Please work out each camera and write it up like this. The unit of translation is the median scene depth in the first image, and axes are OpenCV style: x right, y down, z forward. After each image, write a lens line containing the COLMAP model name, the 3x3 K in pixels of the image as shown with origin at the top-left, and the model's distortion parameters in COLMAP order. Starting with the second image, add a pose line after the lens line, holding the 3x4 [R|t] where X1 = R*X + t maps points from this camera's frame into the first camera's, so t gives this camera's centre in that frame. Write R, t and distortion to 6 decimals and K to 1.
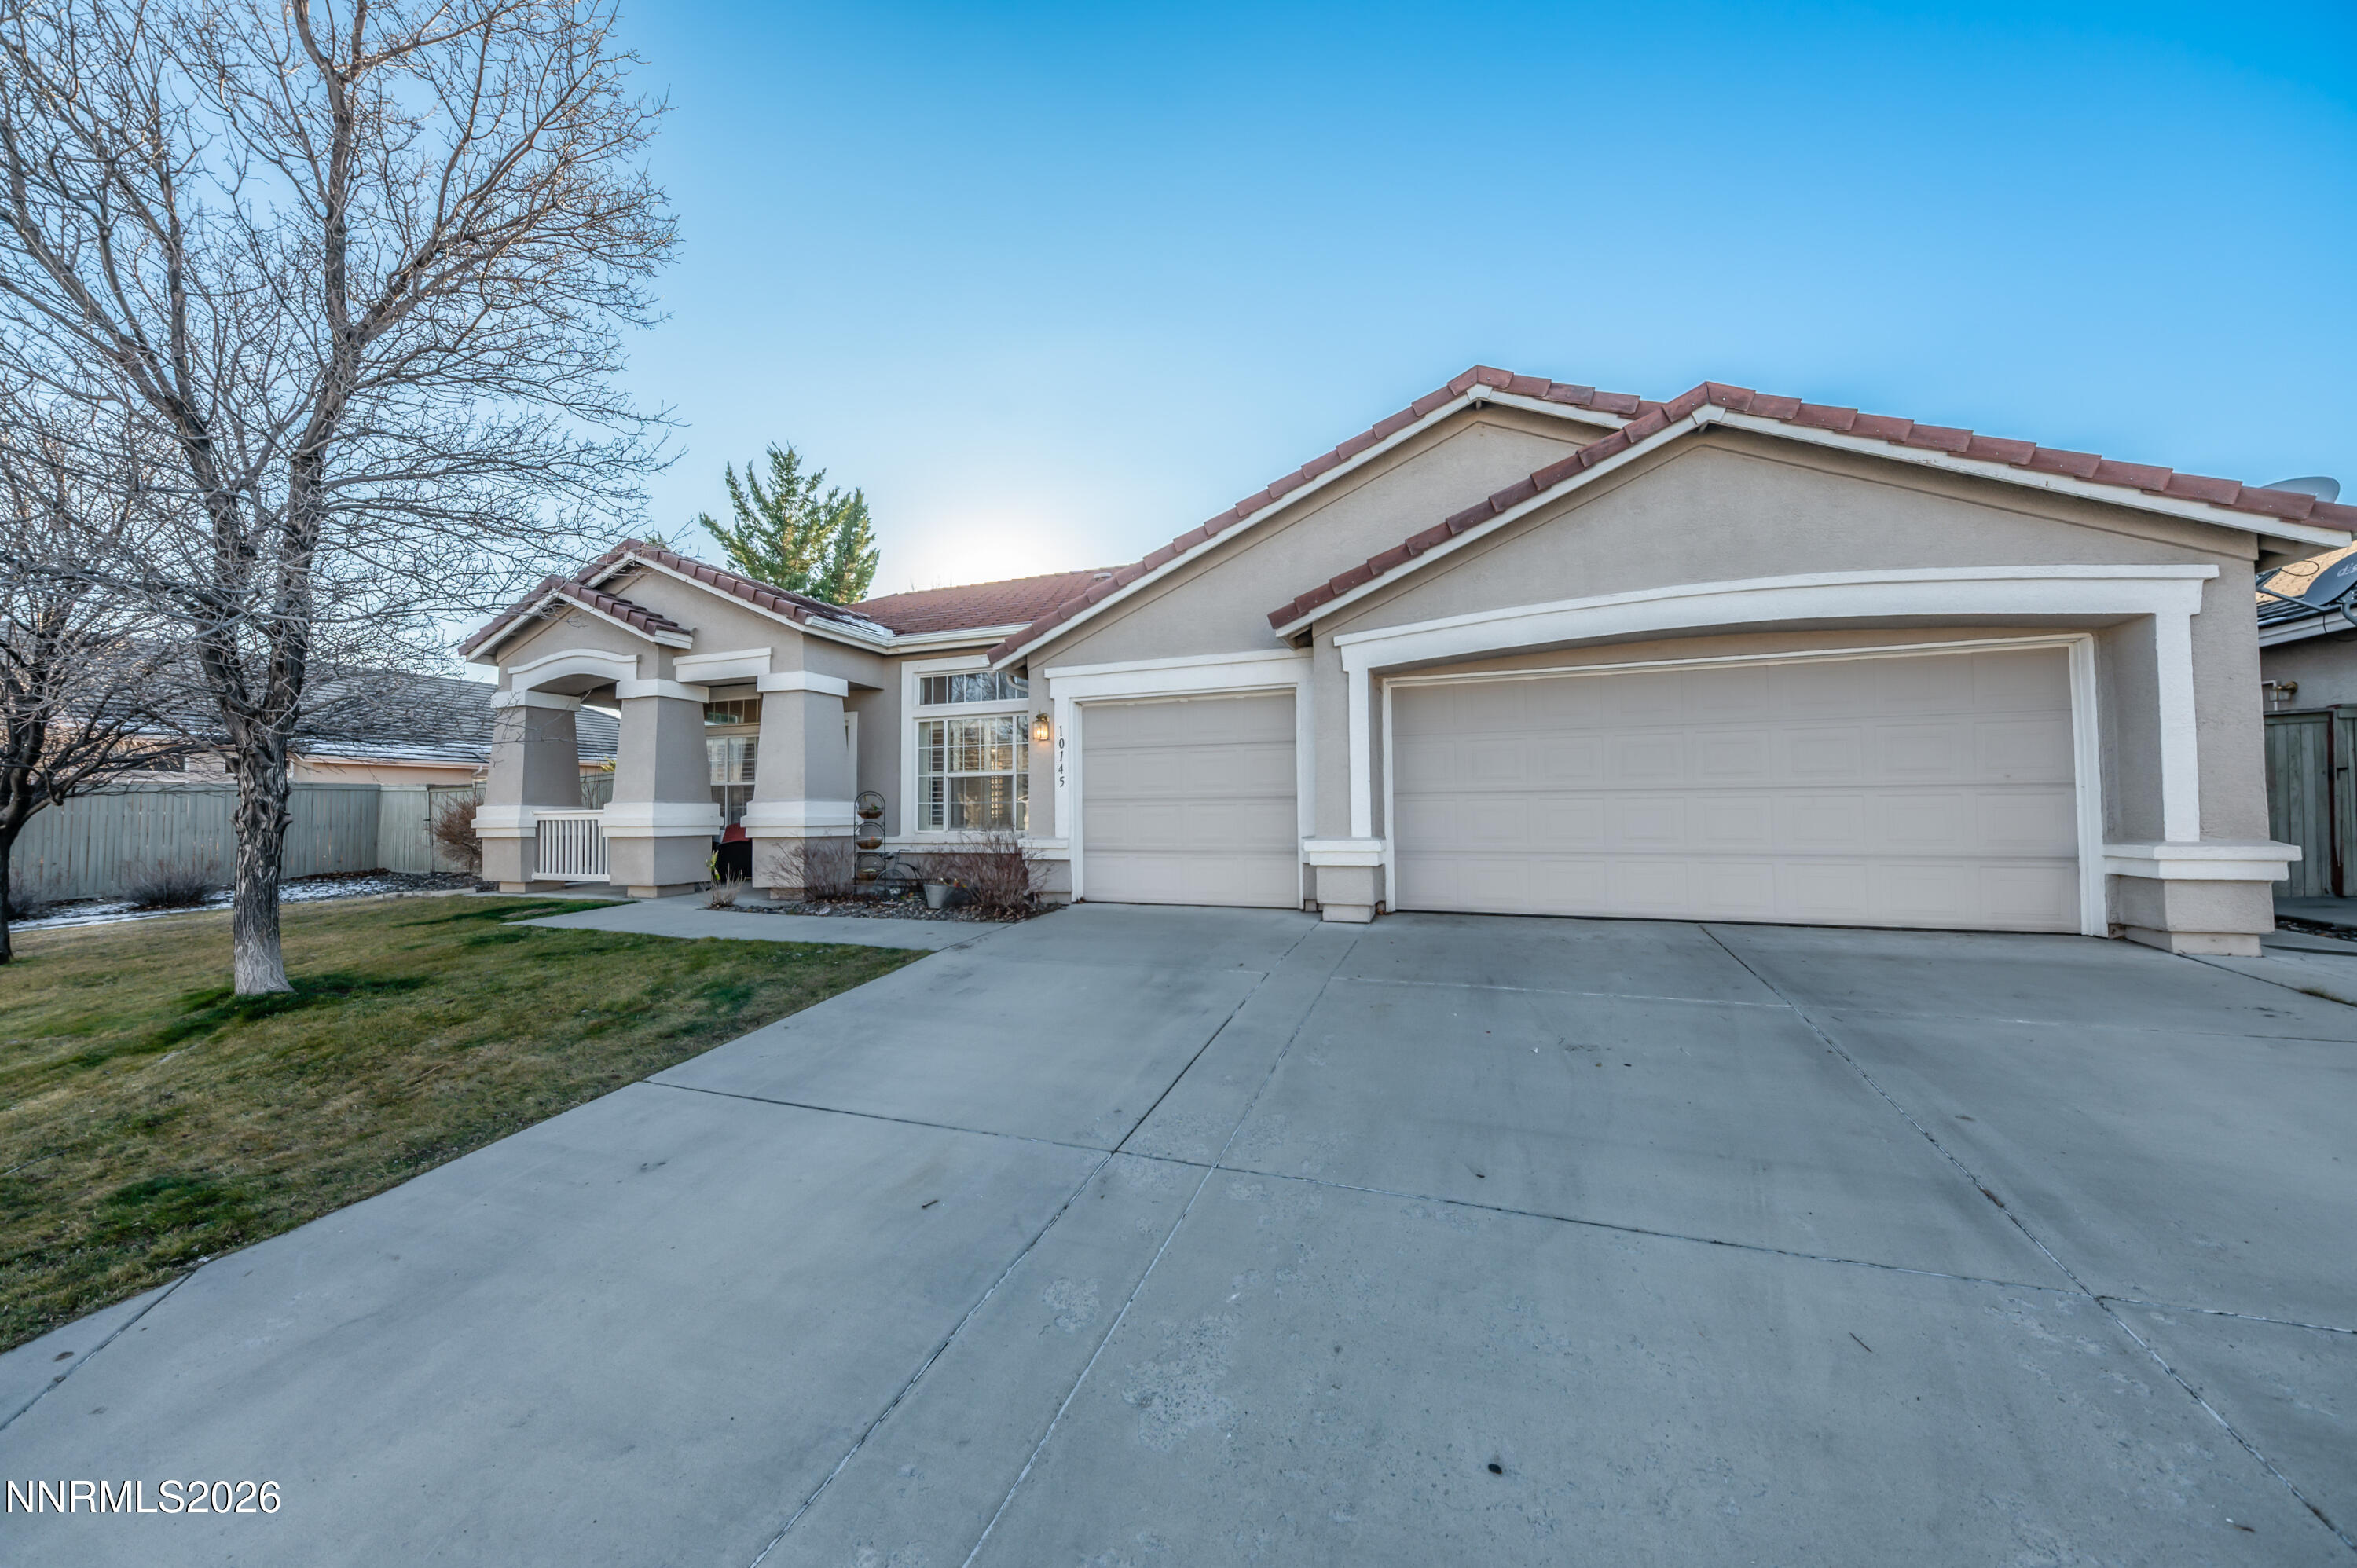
lens RADIAL K [[776.6, 0, 1176.1], [0, 776.6, 790.8], [0, 0, 1]] dist [-0.000627, -0.000188]
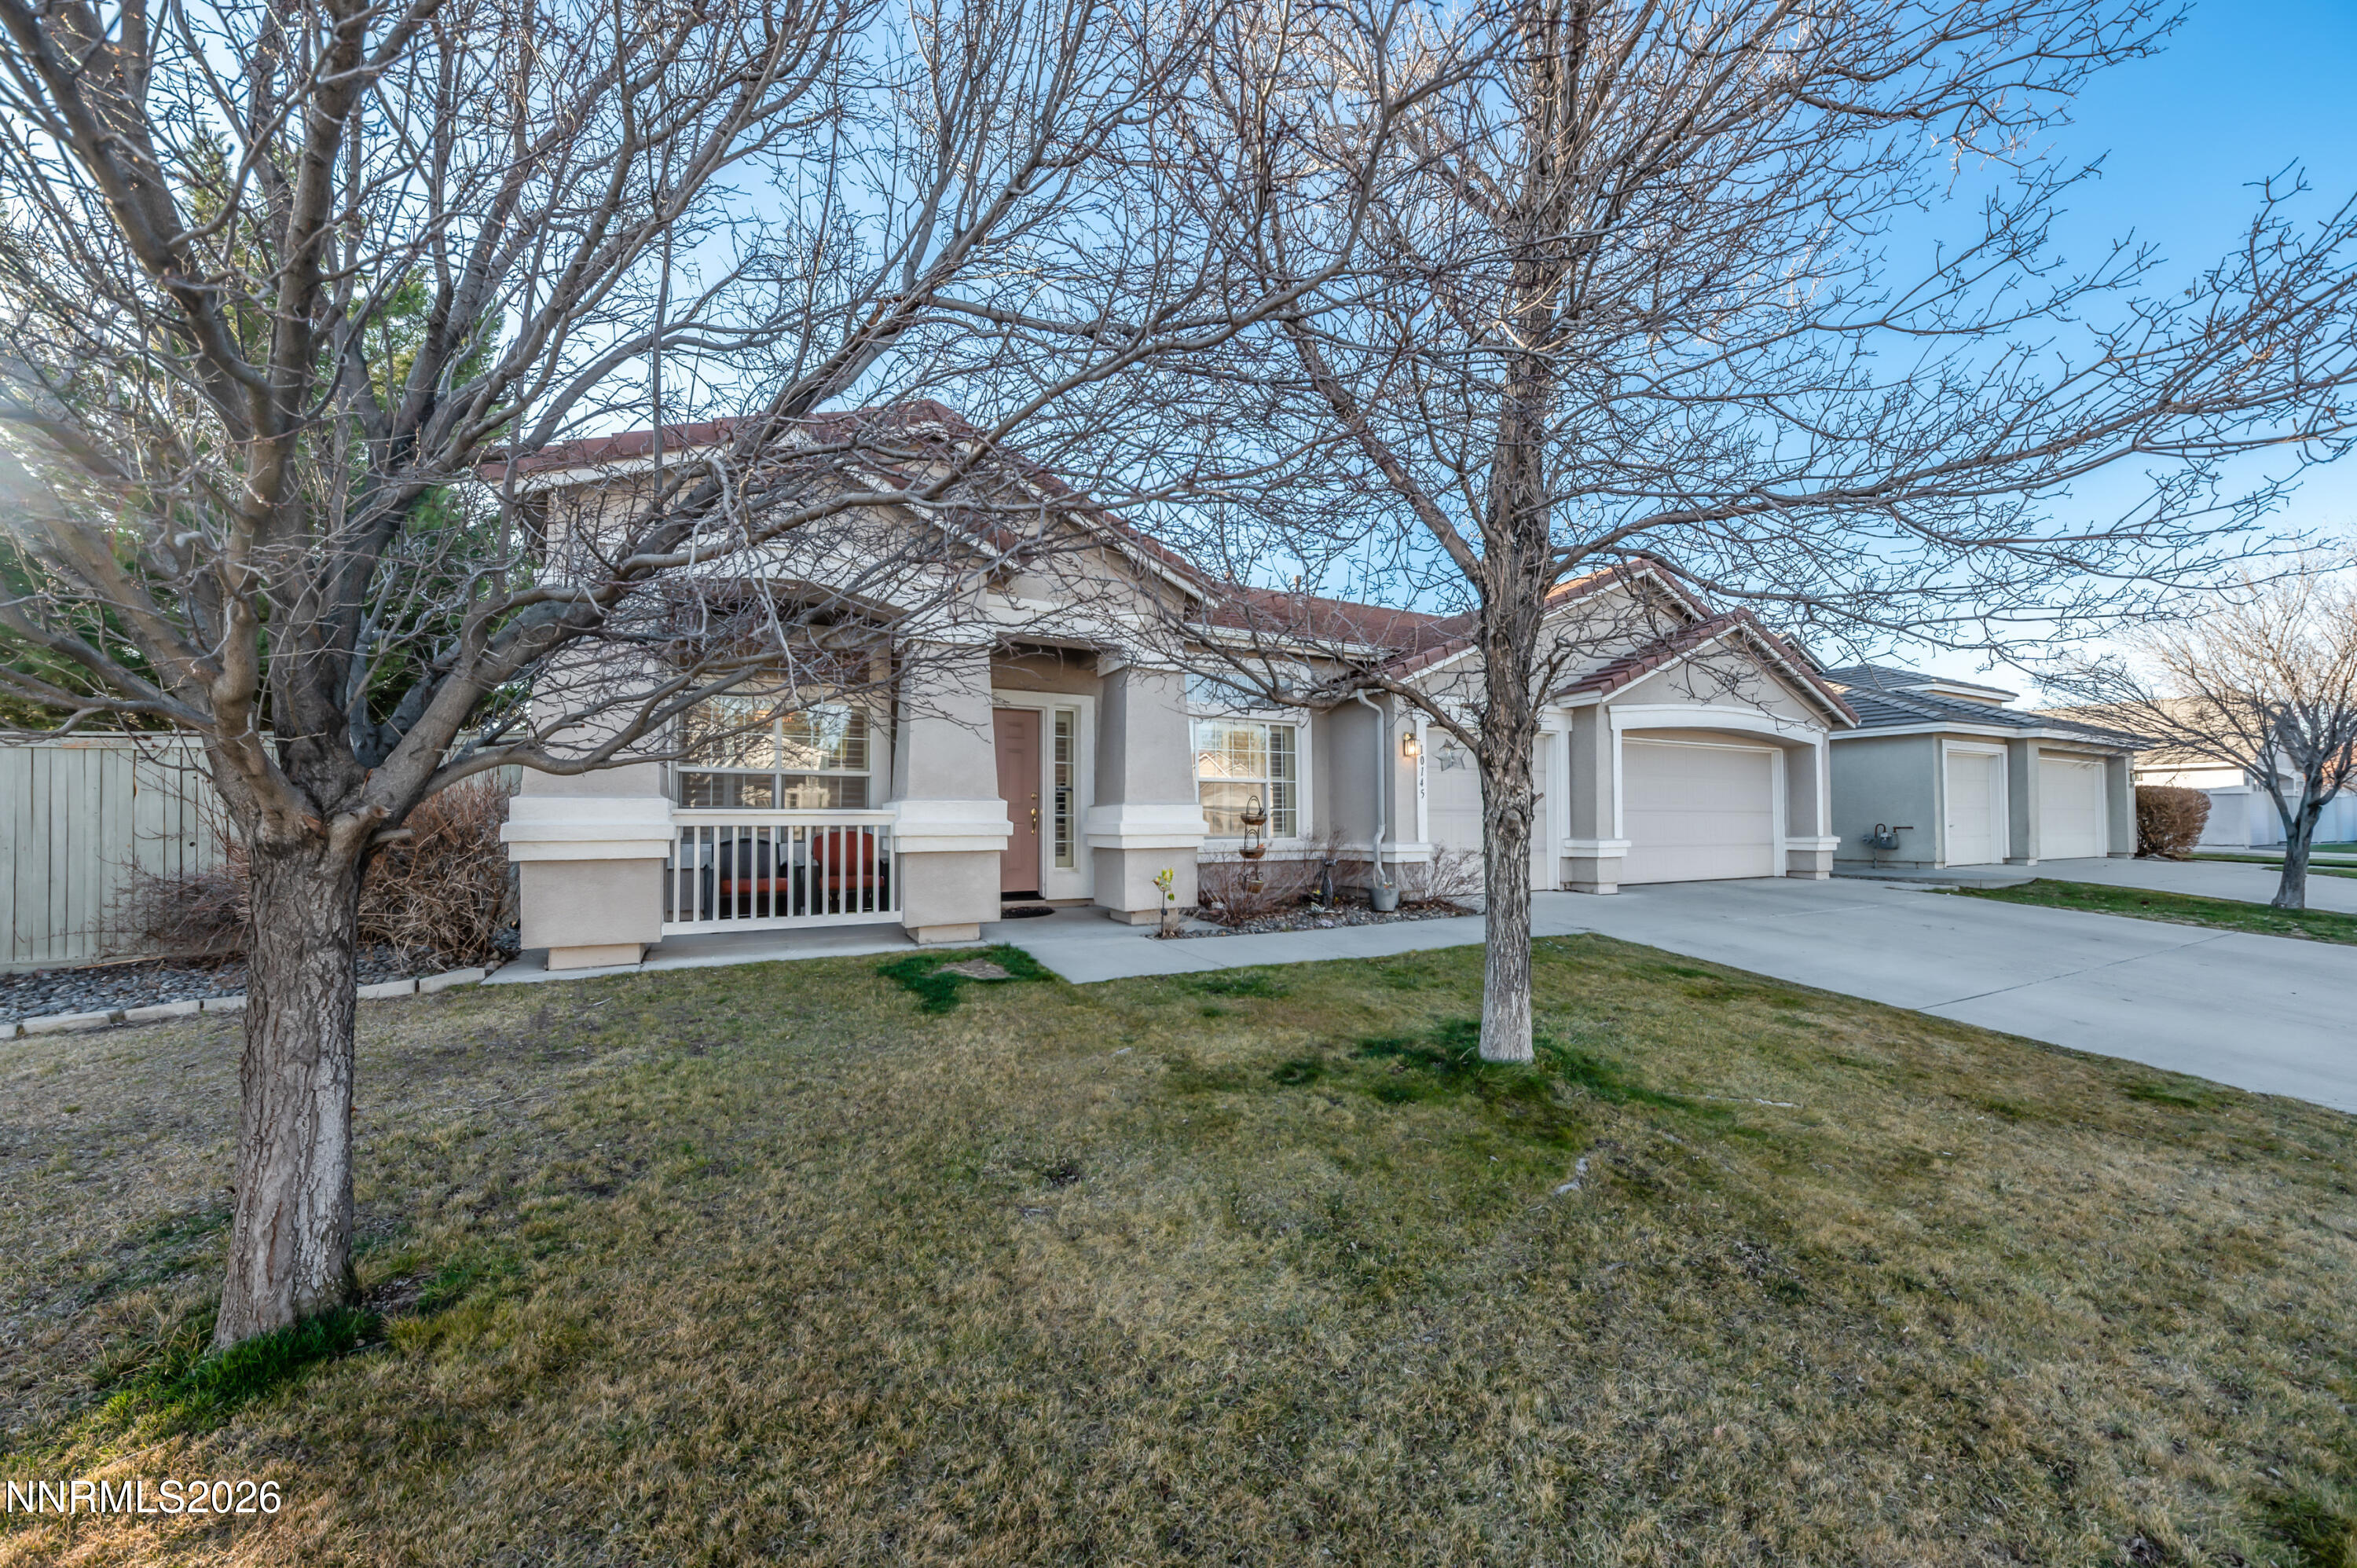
lens RADIAL K [[776.6, 0, 1176.1], [0, 776.6, 790.8], [0, 0, 1]] dist [-0.000627, -0.000188]
pose [[0.683042, 0.040925, 0.729232, -1.011442], [-0.020232, 0.999106, -0.037121, 0.028210], [-0.730099, 0.010601, 0.683259, 0.409341]]
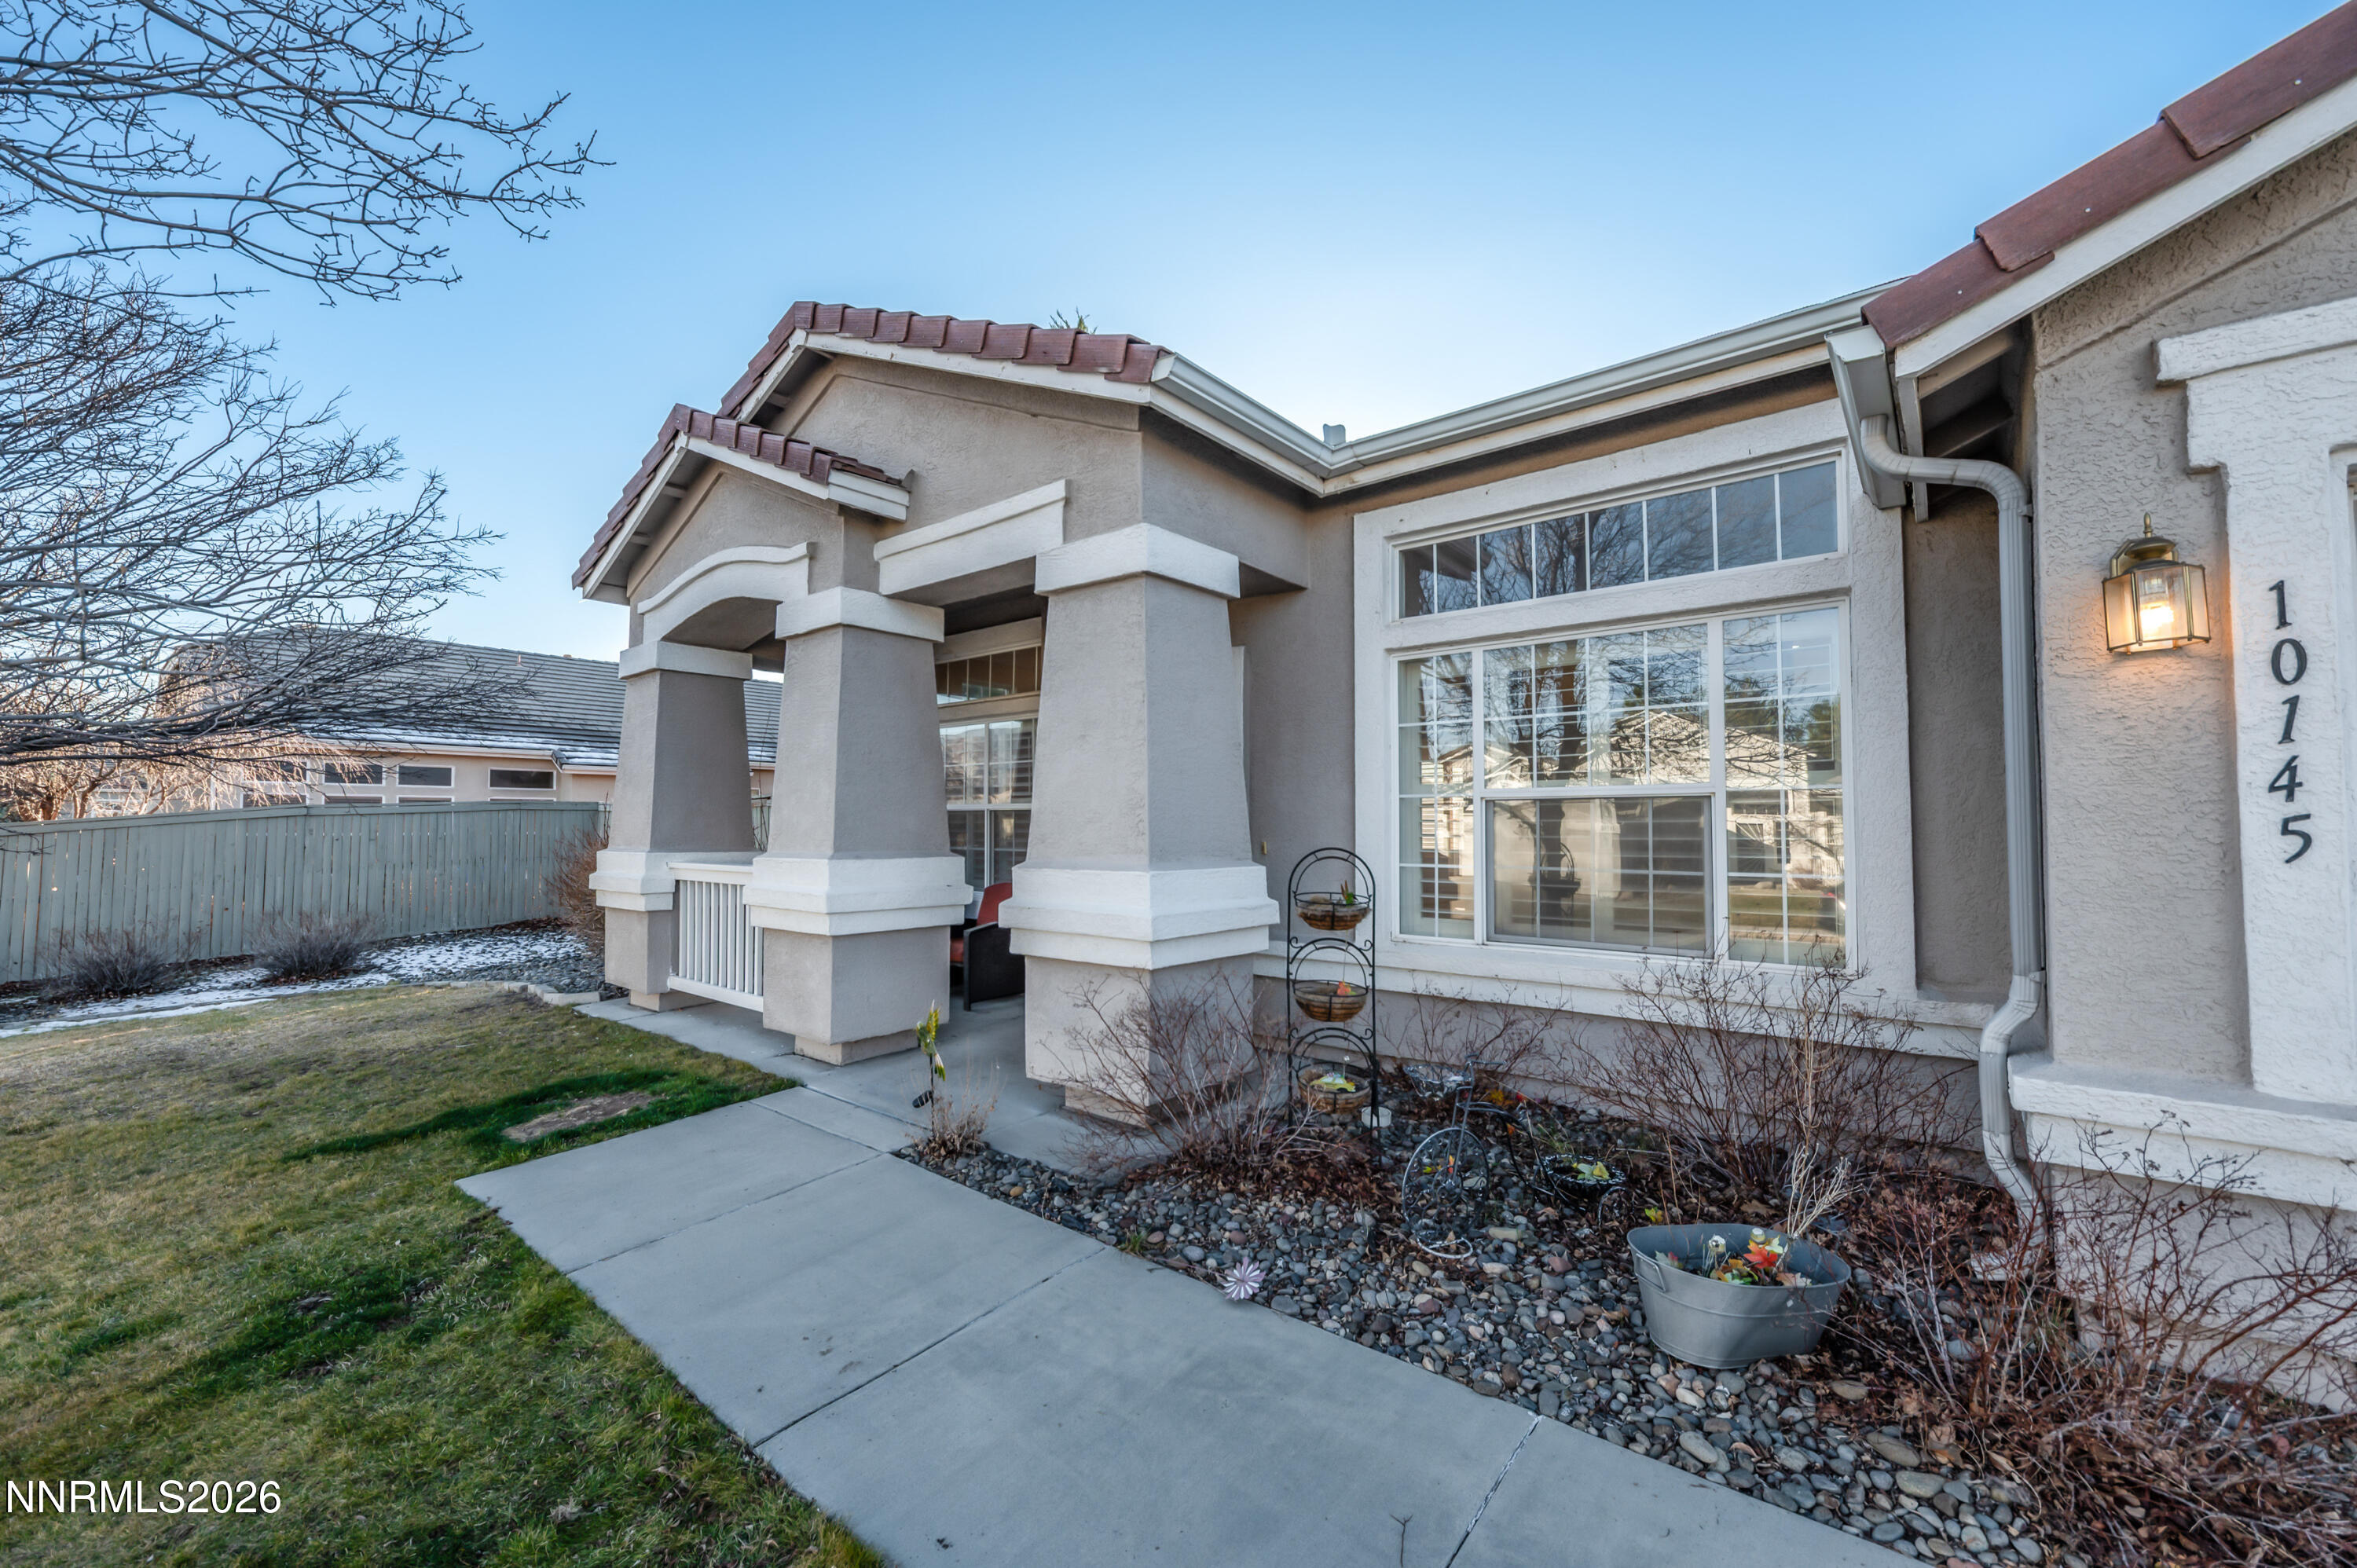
lens RADIAL K [[940.5, 0, 1178.5], [0, 940.5, 784.0], [0, 0, 1]] dist [0.000922, 0.000056]
pose [[0.940071, -0.006339, -0.340921, -0.285764], [0.001516, 0.999895, -0.014413, -0.019692], [0.340976, 0.013032, 0.939982, 0.533839]]
